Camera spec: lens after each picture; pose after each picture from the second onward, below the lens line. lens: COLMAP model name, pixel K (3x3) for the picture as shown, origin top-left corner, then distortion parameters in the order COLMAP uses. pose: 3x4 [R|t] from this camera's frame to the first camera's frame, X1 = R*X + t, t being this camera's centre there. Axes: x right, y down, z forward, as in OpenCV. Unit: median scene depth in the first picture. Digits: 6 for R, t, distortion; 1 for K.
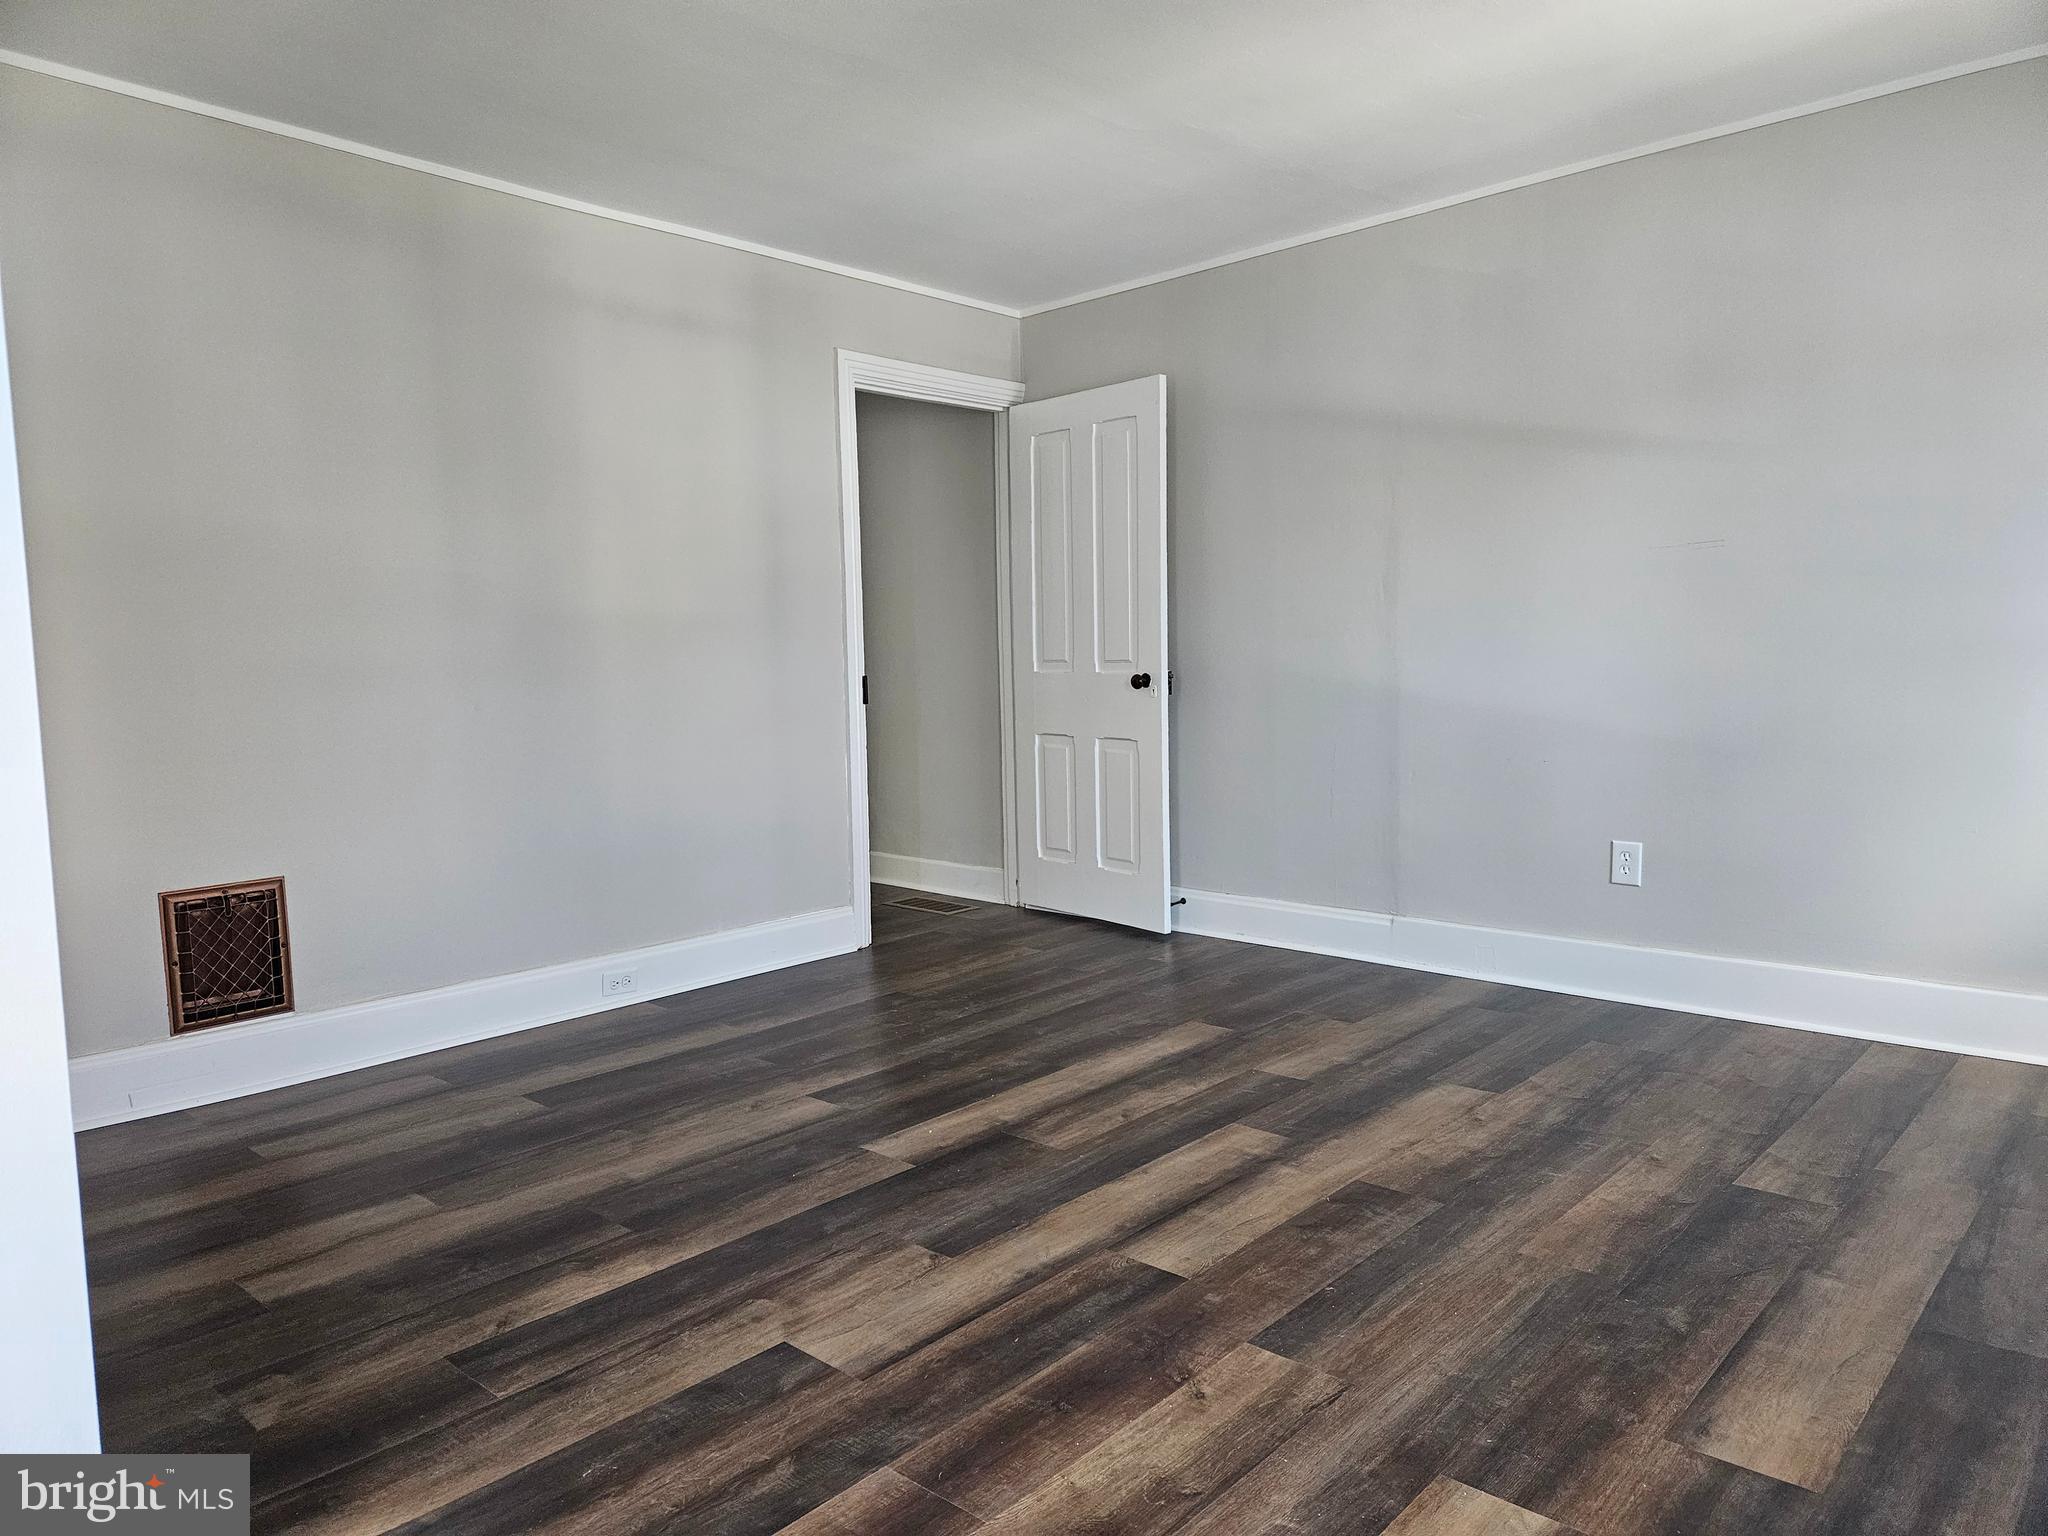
lens RADIAL K [[1362.6, 0, 1002.1], [0, 1362.6, 762.2], [0, 0, 1]] dist [0.084588, -0.073320]
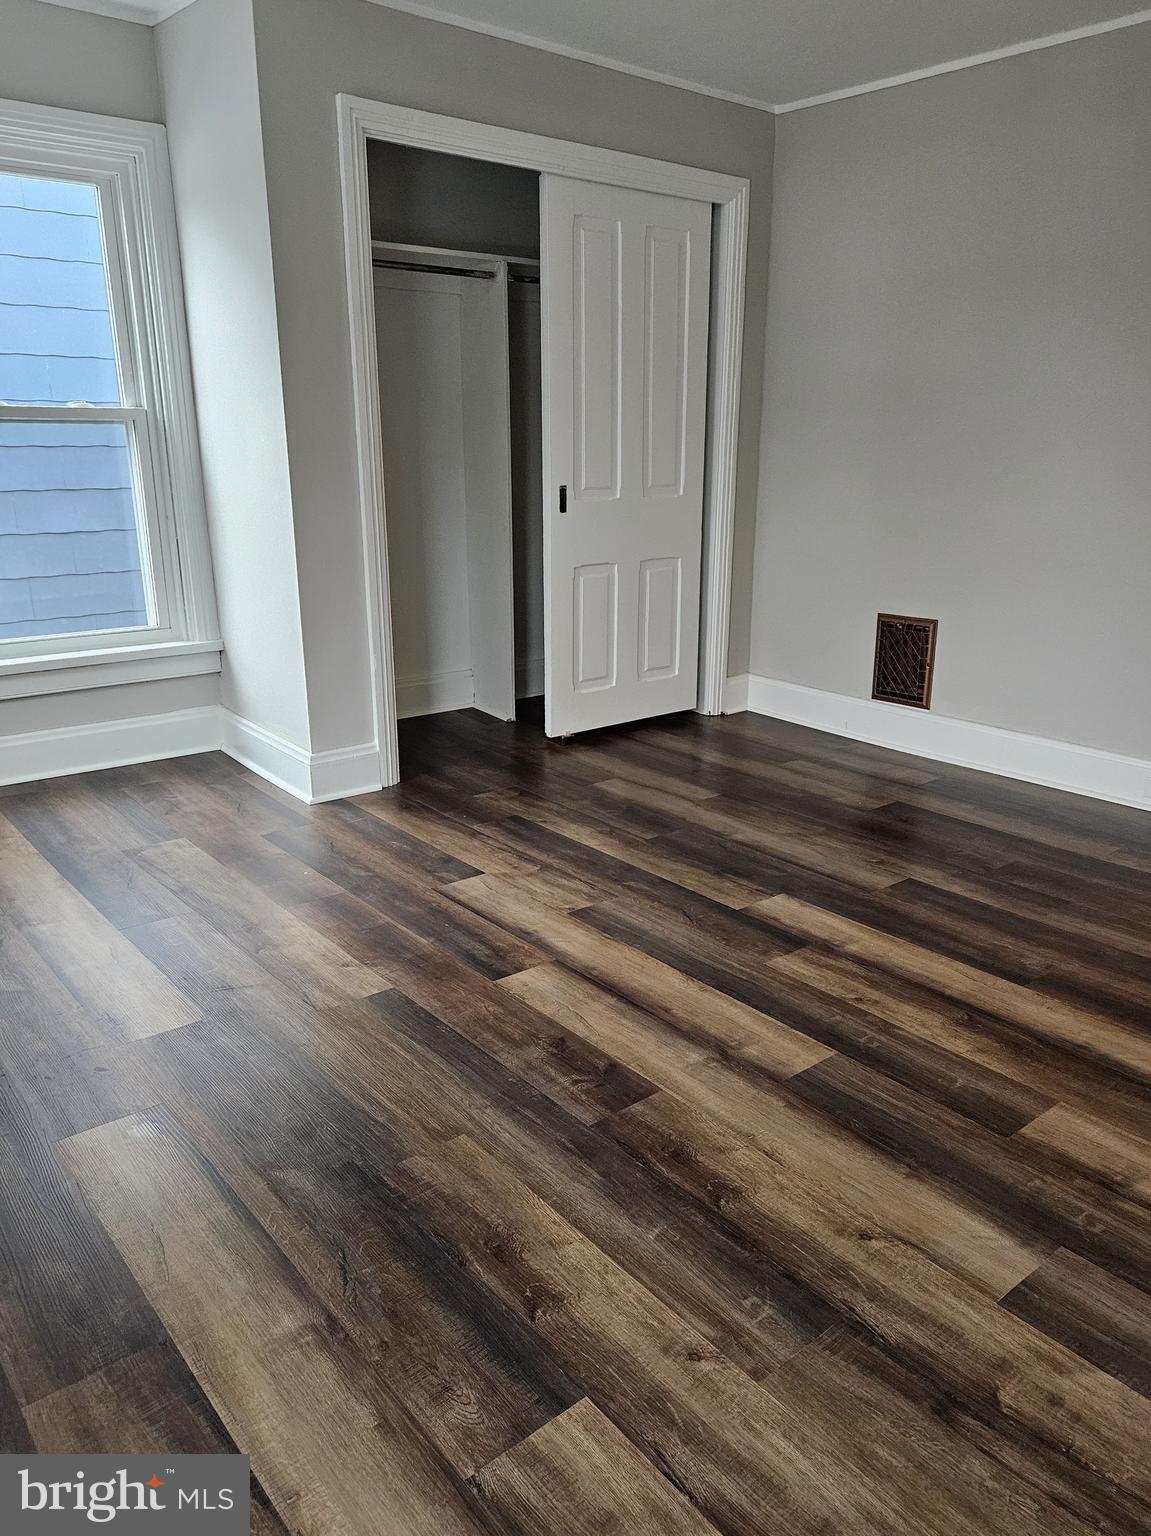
lens RADIAL K [[1094.8, 0, 608.1], [0, 1094.8, 771.1], [0, 0, 1]] dist [0.095983, -0.094107]
pose [[-0.117124, 0.304688, -0.945224, 0.933489], [-0.081783, 0.945582, 0.314937, -0.147343], [0.989744, 0.114190, -0.085832, 1.018863]]
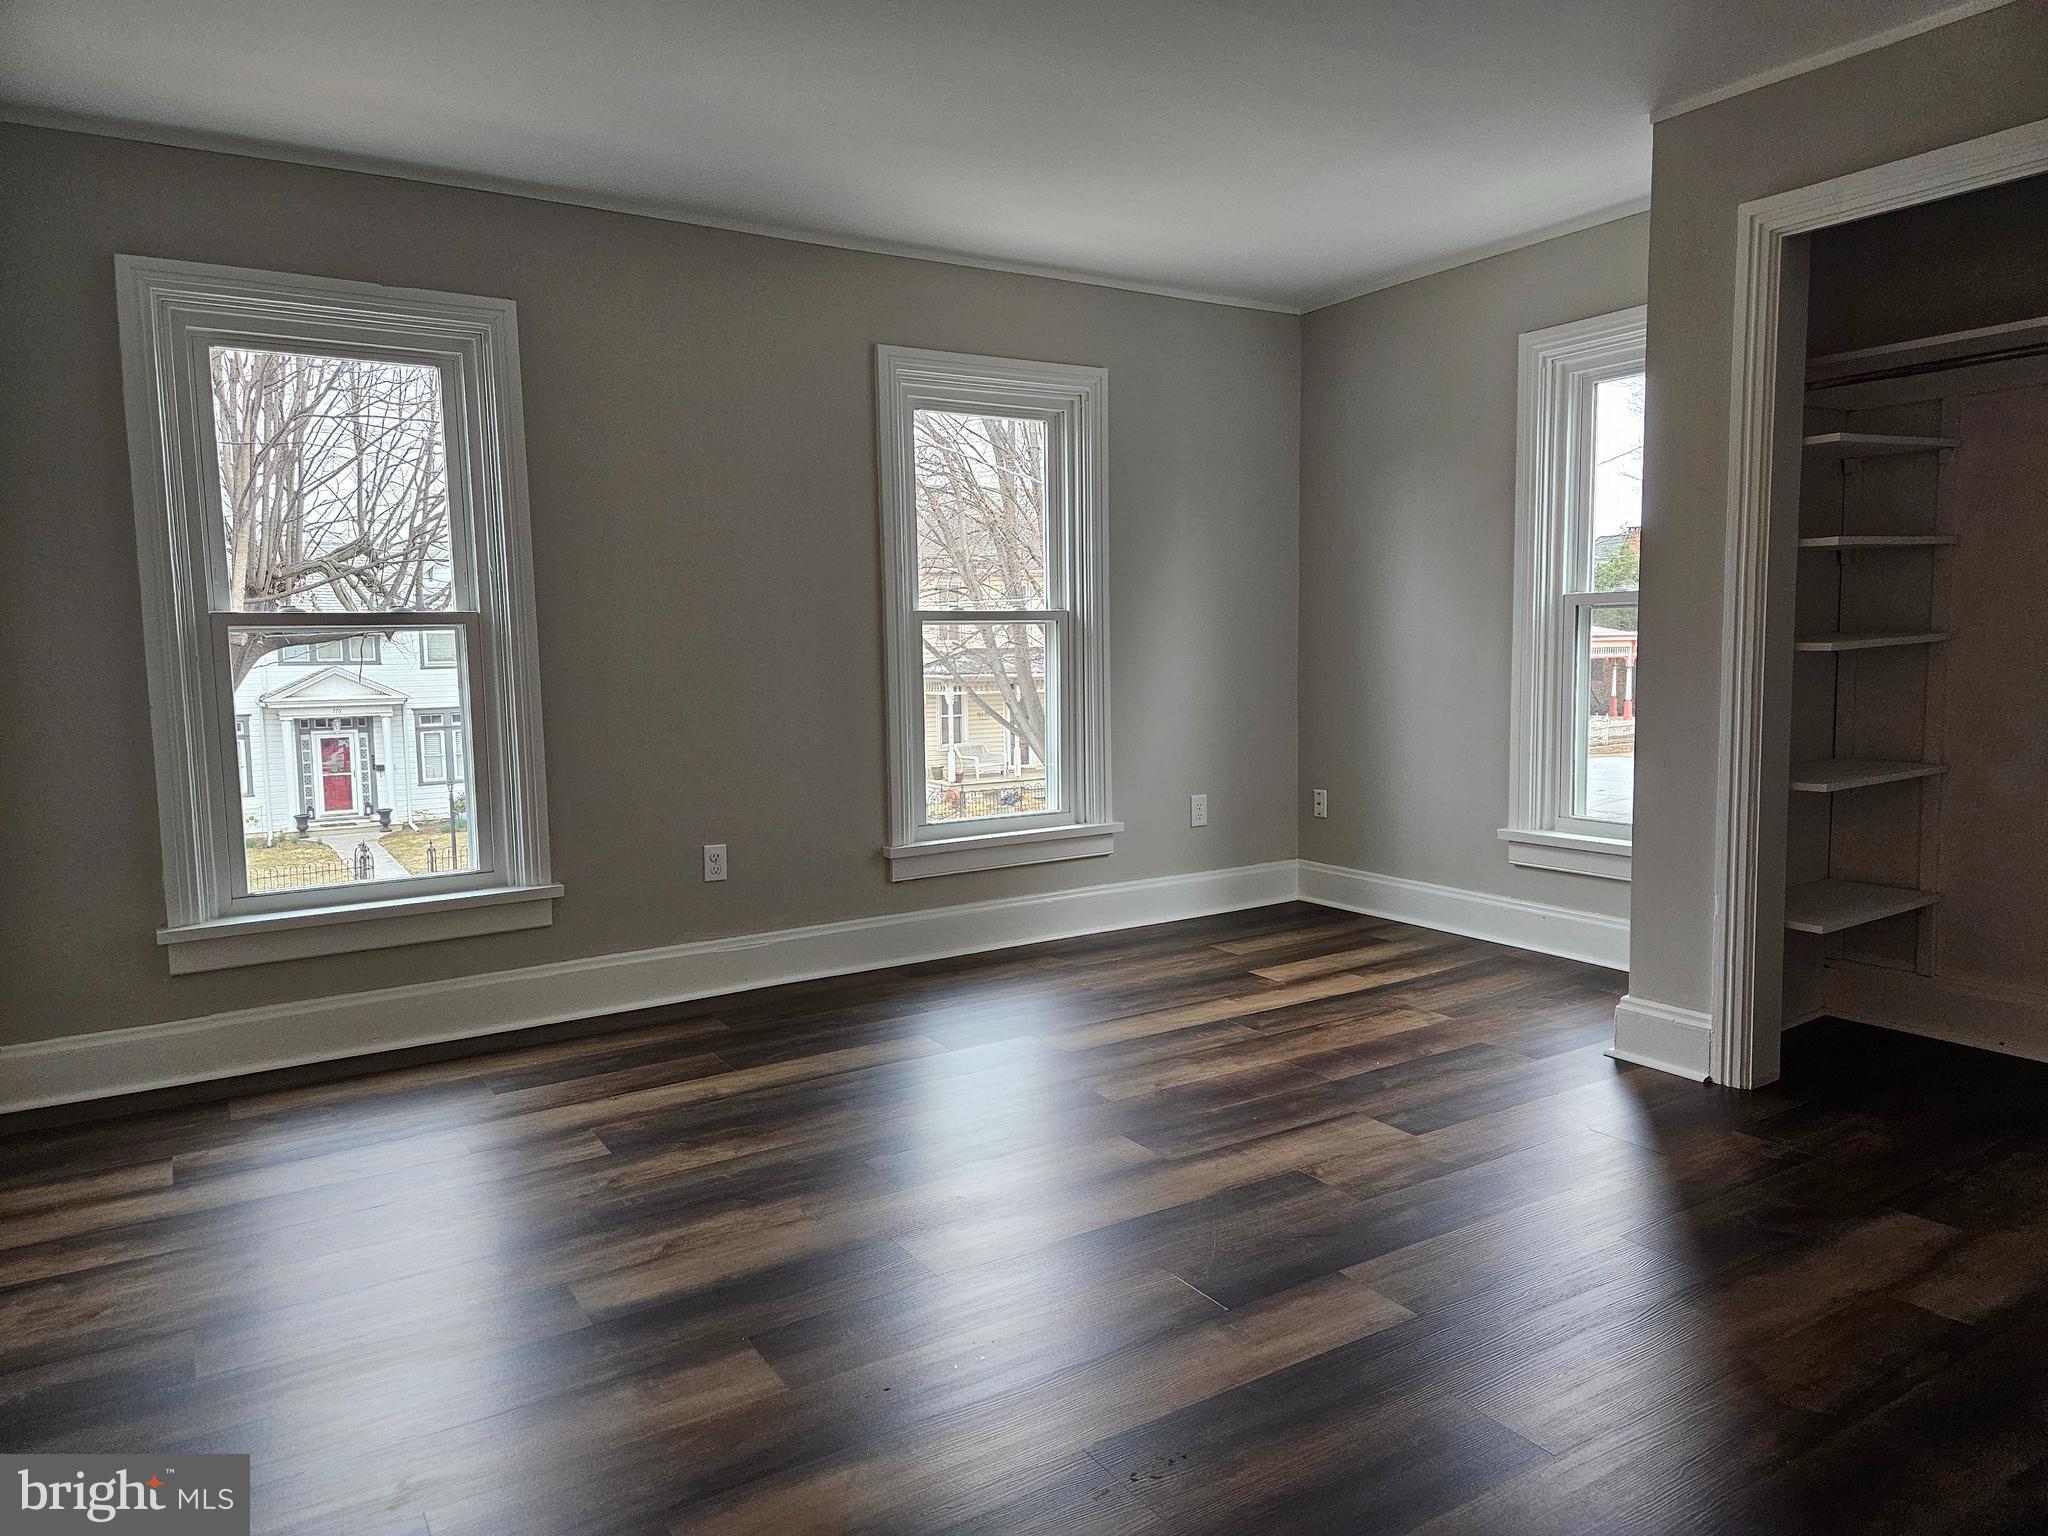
lens RADIAL K [[1362.6, 0, 1002.1], [0, 1362.6, 762.2], [0, 0, 1]] dist [0.084588, -0.073320]
pose [[-0.966366, 0.011130, 0.256928, -0.091148], [0.054885, 0.984971, 0.163766, -0.190088], [-0.251244, 0.172359, -0.952454, 1.955270]]
